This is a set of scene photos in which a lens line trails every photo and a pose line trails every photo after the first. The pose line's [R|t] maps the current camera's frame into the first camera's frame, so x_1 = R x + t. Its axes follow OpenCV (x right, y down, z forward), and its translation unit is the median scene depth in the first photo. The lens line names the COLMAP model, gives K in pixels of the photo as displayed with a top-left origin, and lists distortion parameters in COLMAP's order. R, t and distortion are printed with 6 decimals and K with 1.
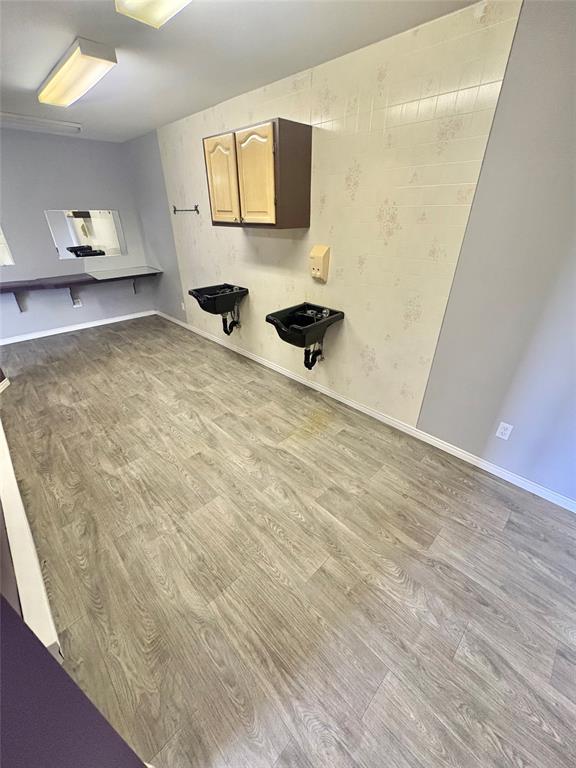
lens RADIAL K [[305.7, 0, 289.4], [0, 305.7, 383.1], [0, 0, 1]] dist [0.000817, -0.000193]
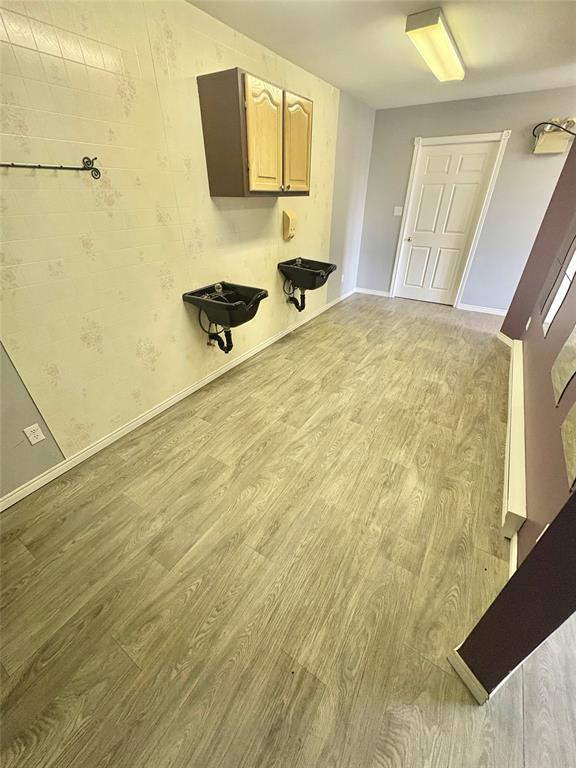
lens RADIAL K [[305.7, 0, 289.4], [0, 305.7, 383.1], [0, 0, 1]] dist [0.000817, -0.000193]
pose [[-0.226004, -0.517332, 0.825402, -1.205666], [0.474326, 0.681648, 0.557108, -0.611859], [-0.850845, 0.517419, 0.091329, 1.155271]]
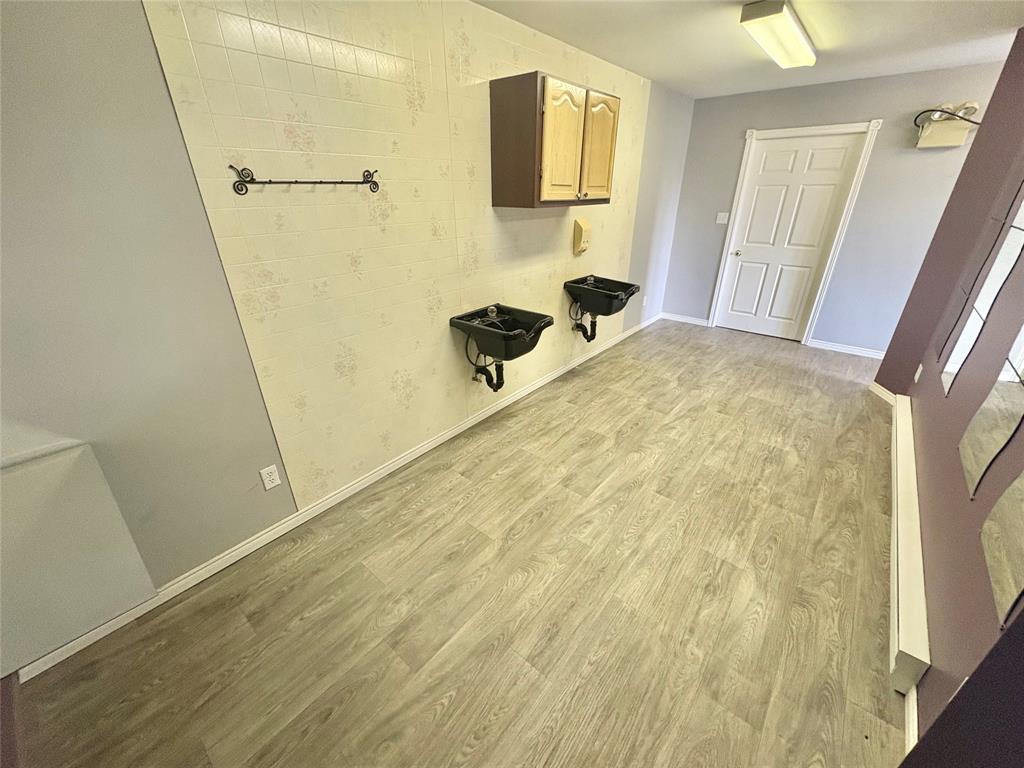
lens RADIAL K [[407.6, 0, 512.0], [0, 407.6, 382.5], [0, 0, 1]] dist [0.000817, -0.000193]
pose [[-0.093500, -0.428264, 0.898804, -1.224533], [0.489076, 0.766574, 0.416136, -0.654789], [-0.867215, 0.478492, 0.137779, 1.177097]]
